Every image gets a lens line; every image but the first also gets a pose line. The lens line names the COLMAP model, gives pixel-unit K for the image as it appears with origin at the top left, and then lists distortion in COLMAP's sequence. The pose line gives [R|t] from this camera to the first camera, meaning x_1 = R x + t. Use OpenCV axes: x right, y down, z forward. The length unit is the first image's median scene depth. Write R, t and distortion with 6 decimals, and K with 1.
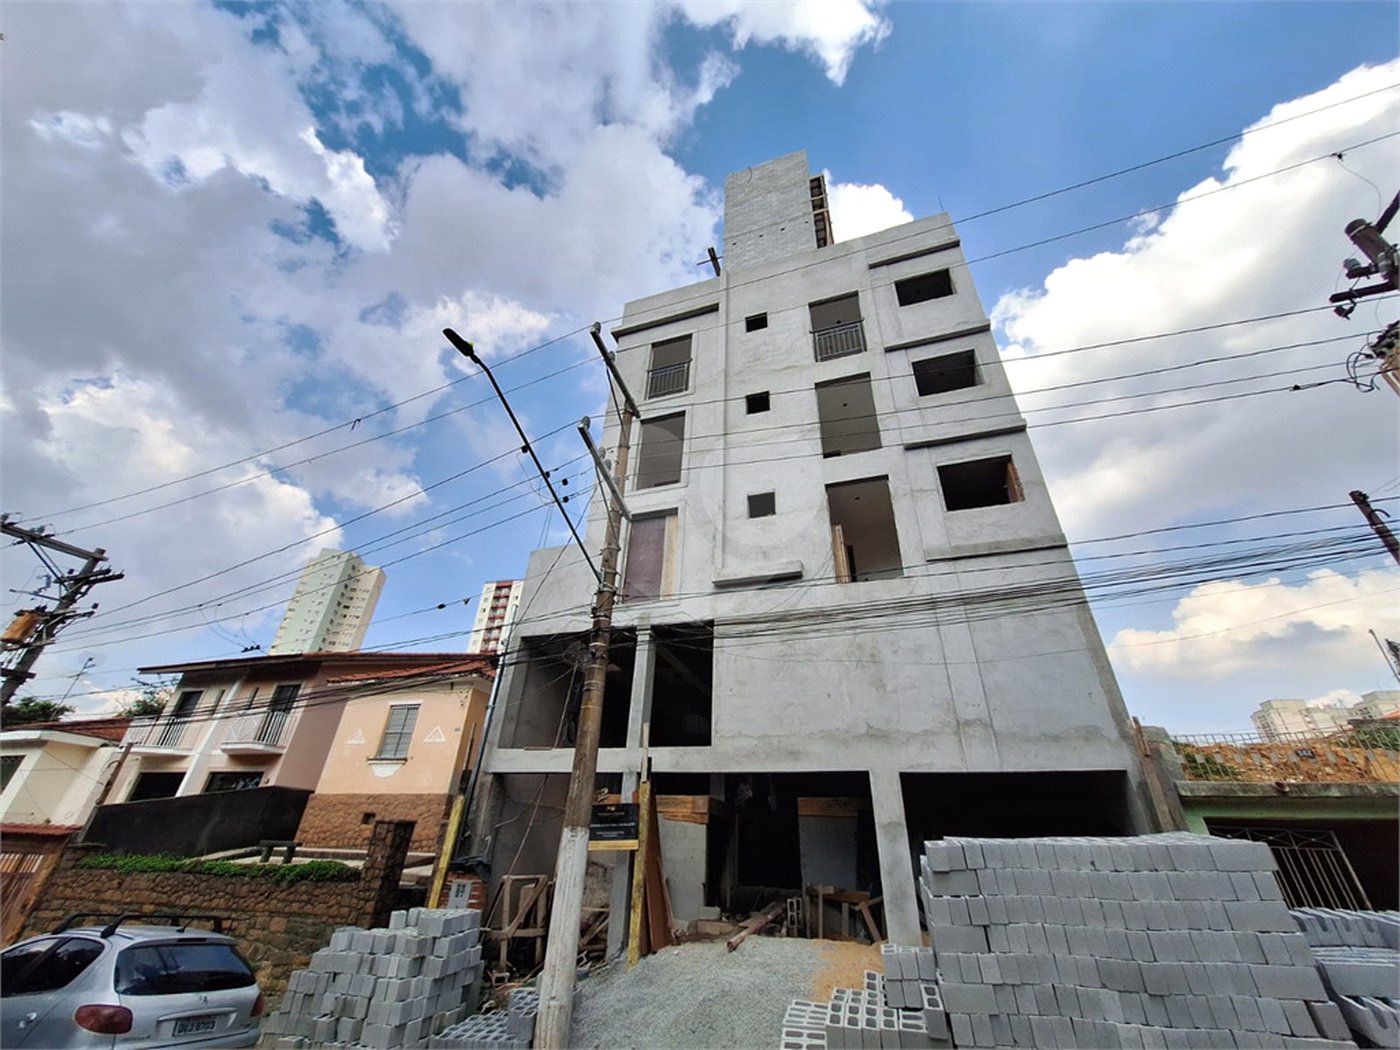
lens RADIAL K [[554.0, 0, 696.0], [0, 554.0, 525.3], [0, 0, 1]] dist [0.001553, 0.000649]
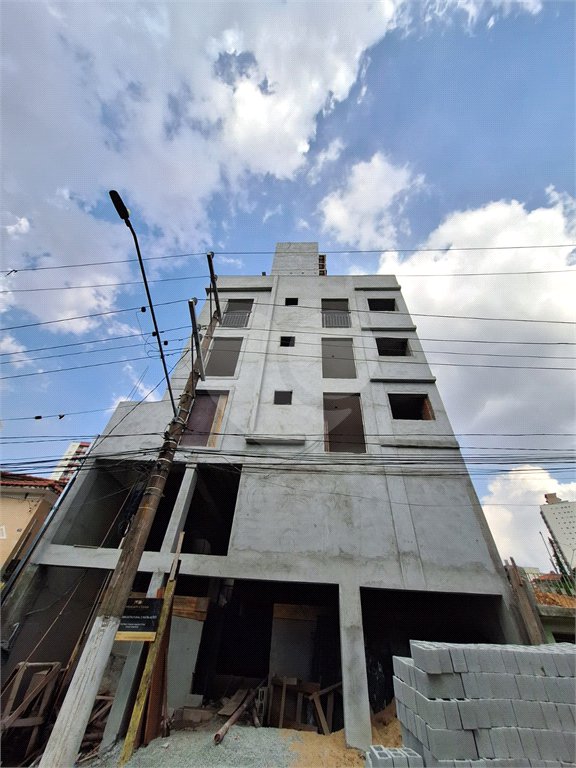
lens RADIAL K [[302.8, 0, 286.3], [0, 302.8, 379.1], [0, 0, 1]] dist [0.000973, 0.000229]
pose [[0.958955, 0.207118, 0.193670, -0.064415], [-0.167263, 0.964688, -0.203472, 0.105022], [-0.228974, 0.162726, 0.959735, 0.181833]]
